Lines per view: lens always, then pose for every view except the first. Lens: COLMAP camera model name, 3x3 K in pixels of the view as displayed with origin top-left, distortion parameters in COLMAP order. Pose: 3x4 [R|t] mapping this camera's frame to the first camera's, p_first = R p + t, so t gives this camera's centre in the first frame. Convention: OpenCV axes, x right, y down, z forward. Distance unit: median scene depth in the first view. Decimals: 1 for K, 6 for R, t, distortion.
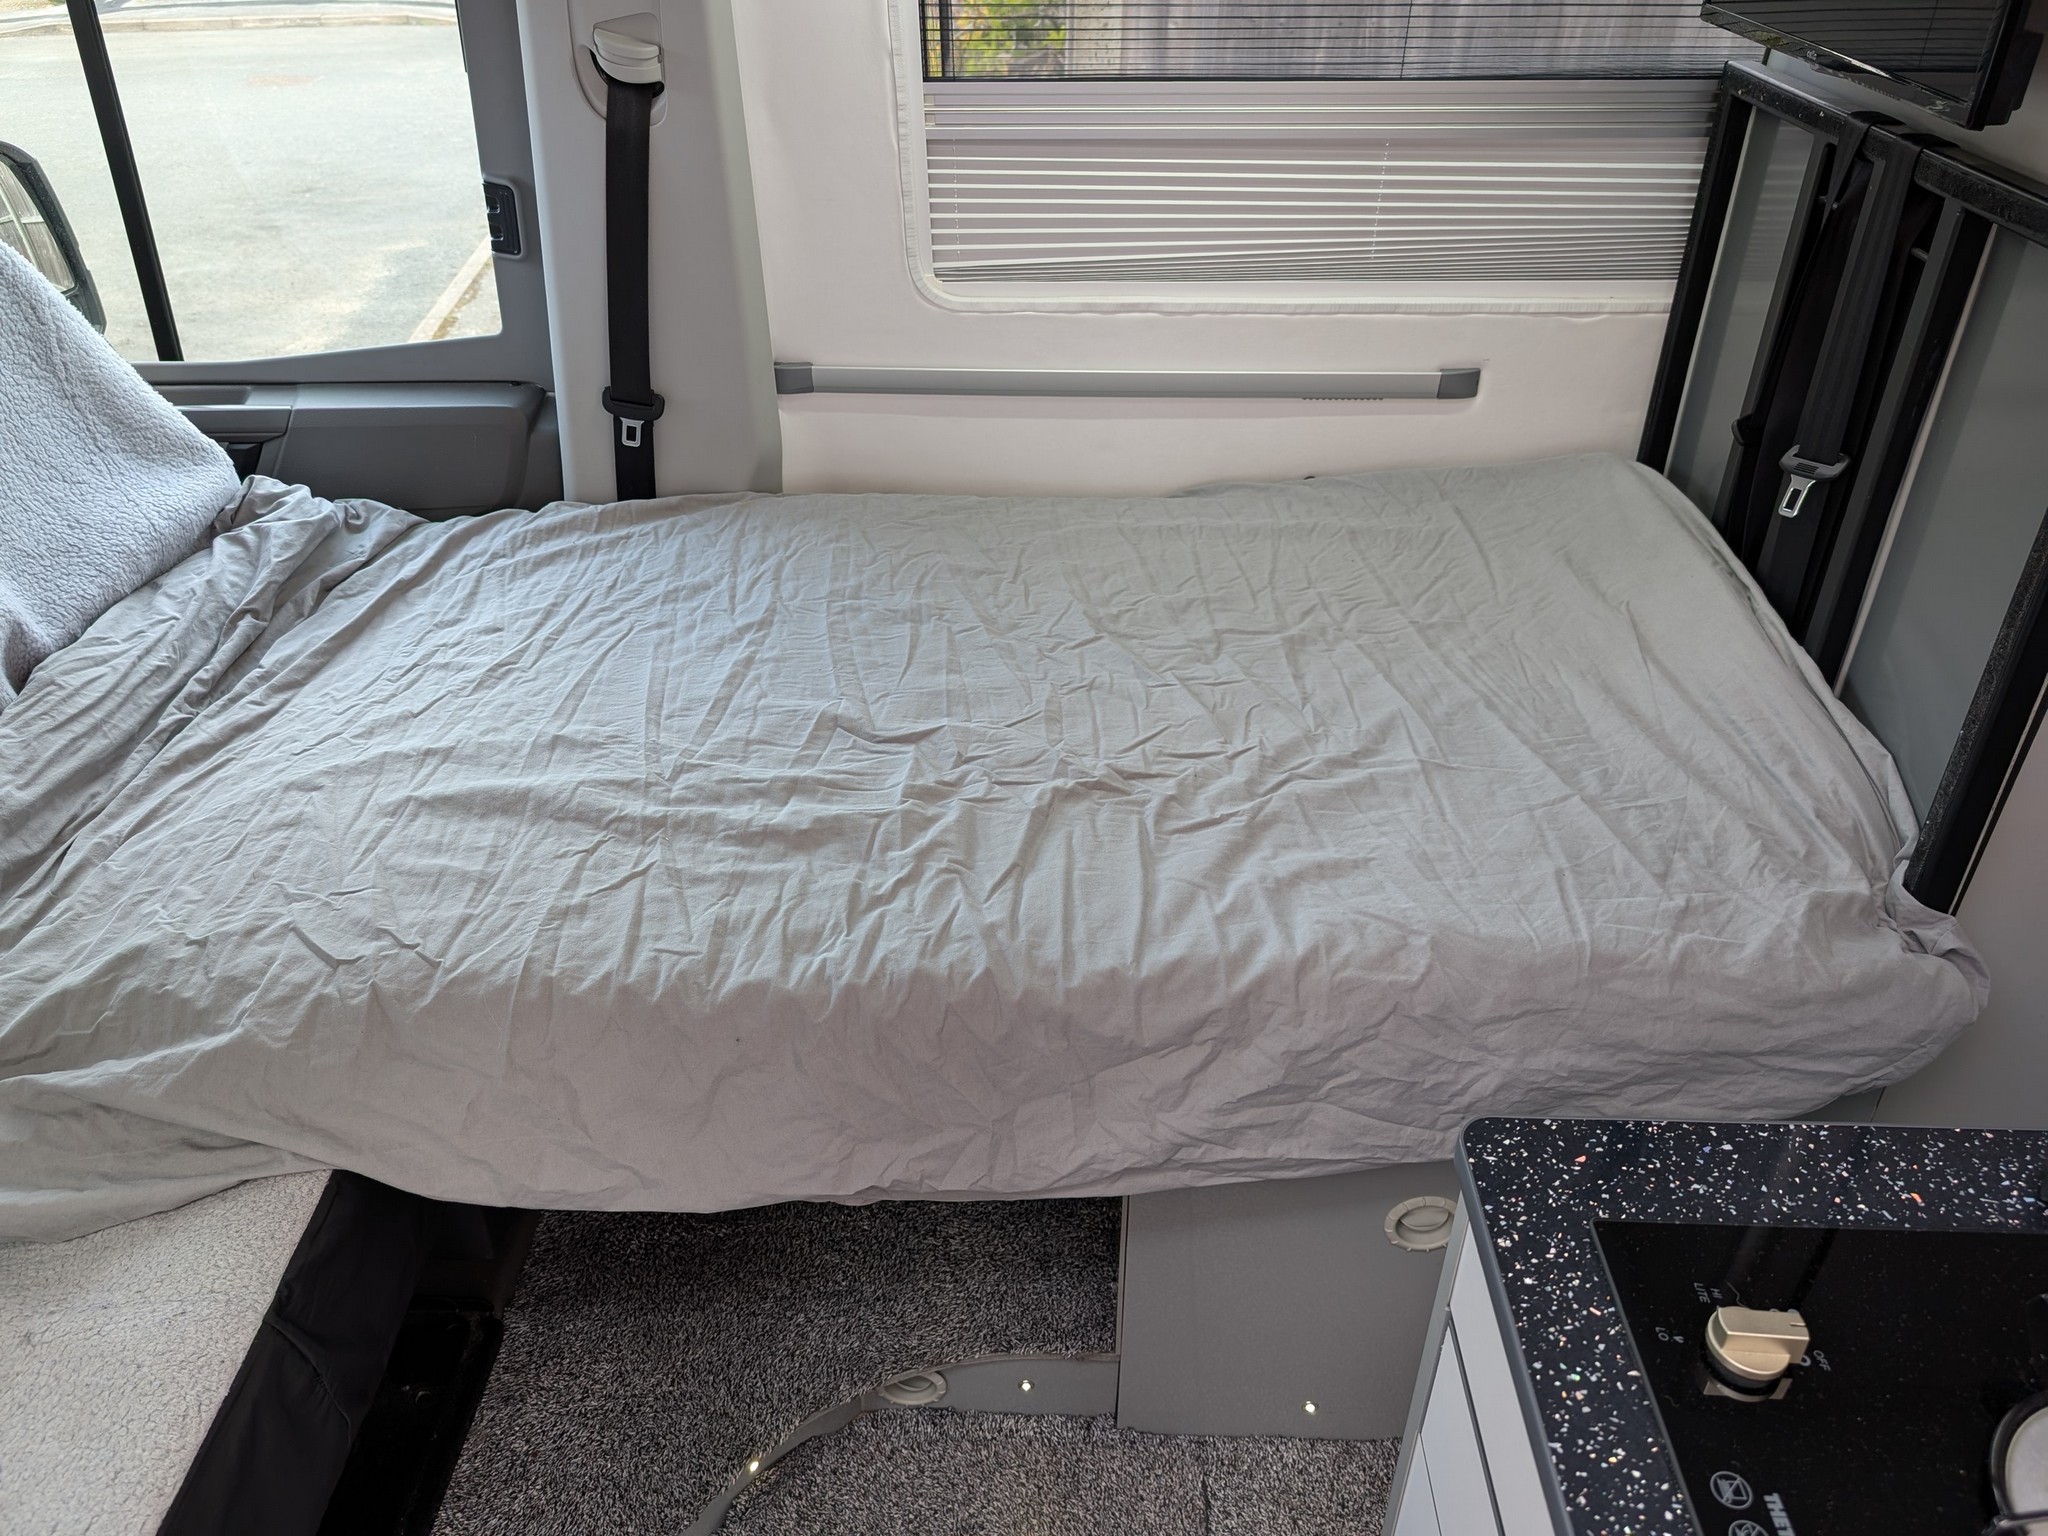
lens RADIAL K [[1490.6, 0, 1039.0], [0, 1490.6, 743.1], [0, 0, 1]] dist [0.011504, -0.010391]
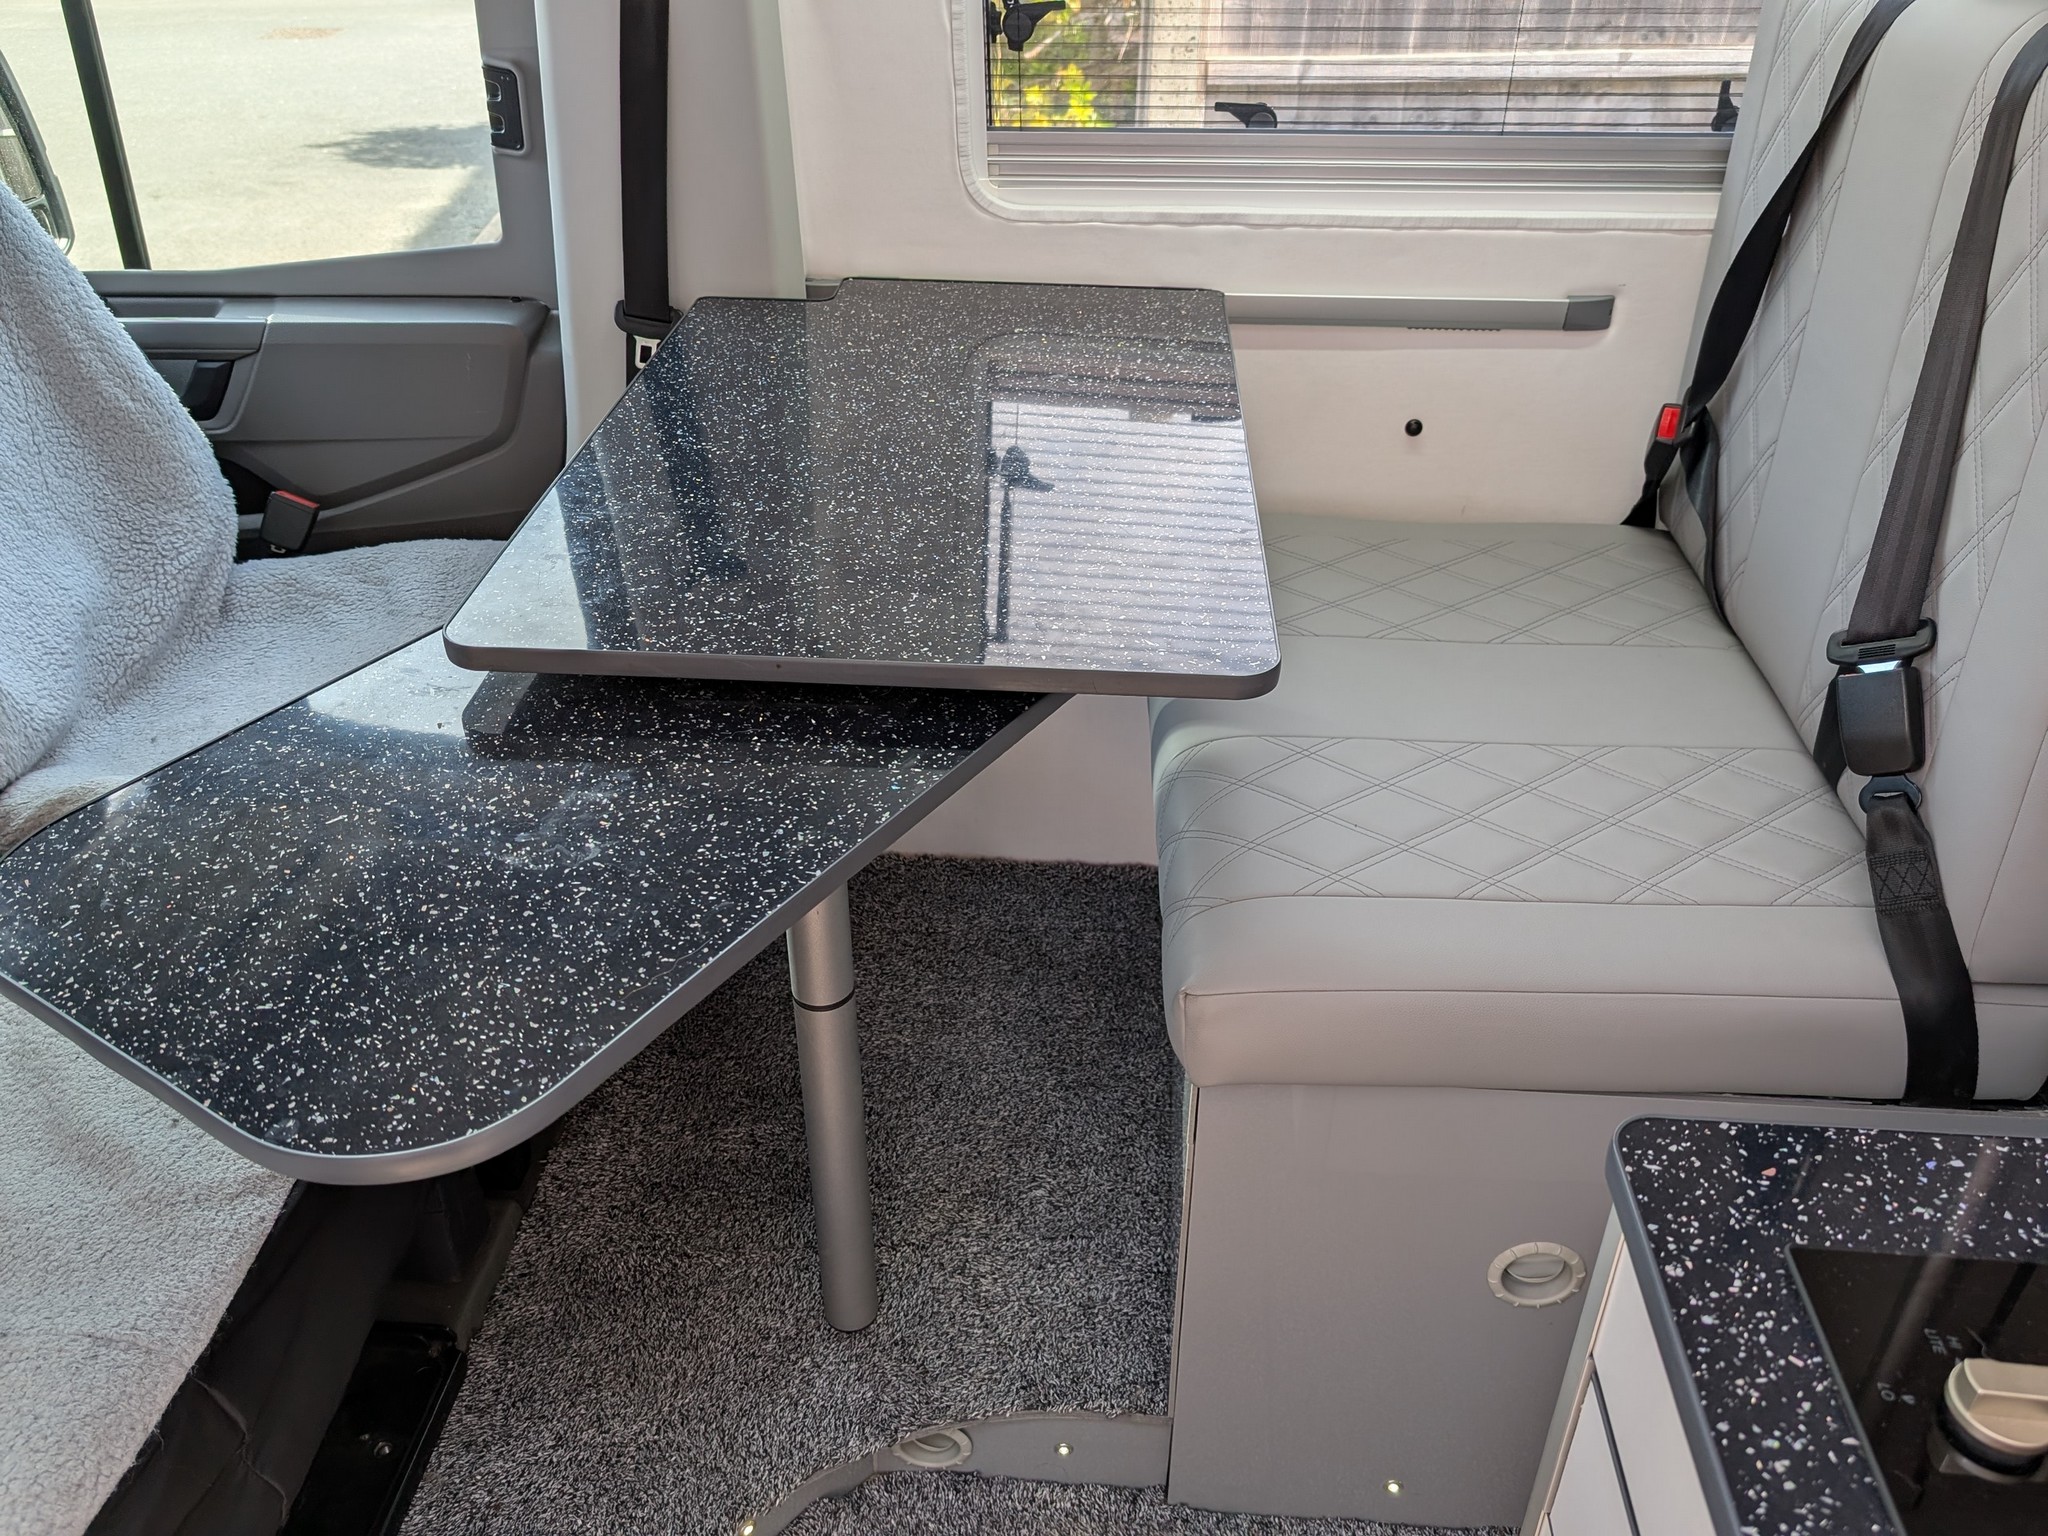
lens RADIAL K [[1606.5, 0, 1046.2], [0, 1606.5, 754.8], [0, 0, 1]] dist [0.021471, -0.024075]
pose [[0.999240, 0.023040, -0.031431, 0.001258], [-0.023261, 0.999707, -0.006685, 0.034521], [0.031268, 0.007411, 0.999484, 0.063723]]
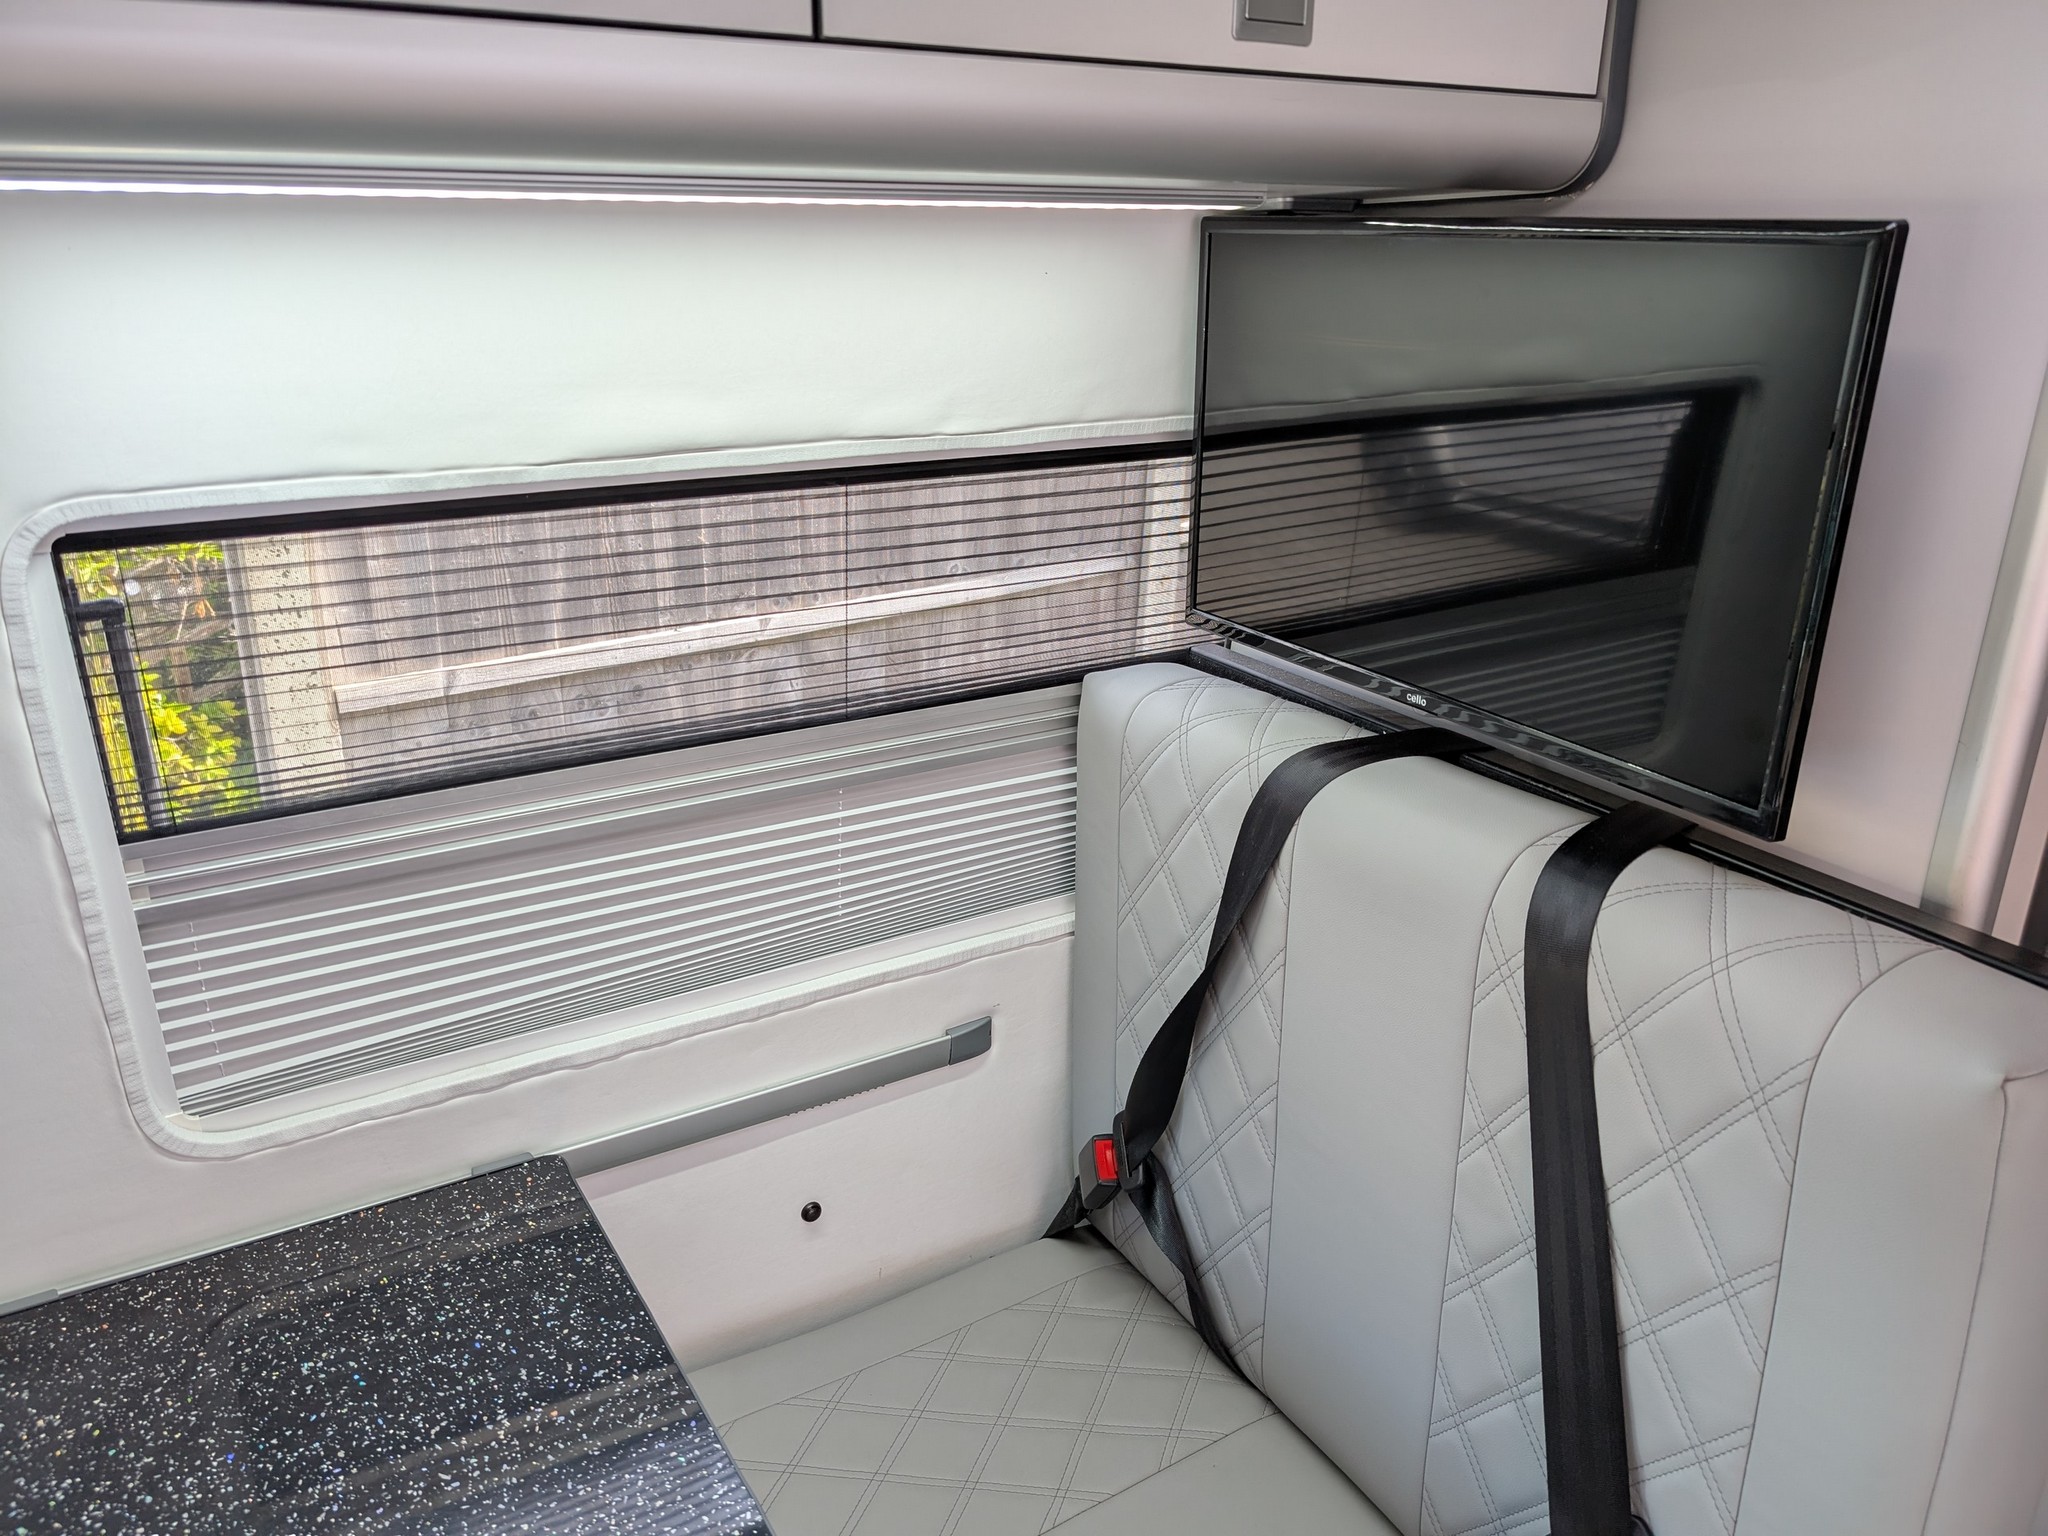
lens RADIAL K [[1490.6, 0, 1036.8], [0, 1490.6, 772.6], [0, 0, 1]] dist [0.011504, -0.010391]
pose [[0.849458, -0.173823, 0.498203, -0.060464], [0.282103, 0.947520, -0.150408, -0.287157], [-0.445913, 0.268310, 0.853915, 0.329453]]
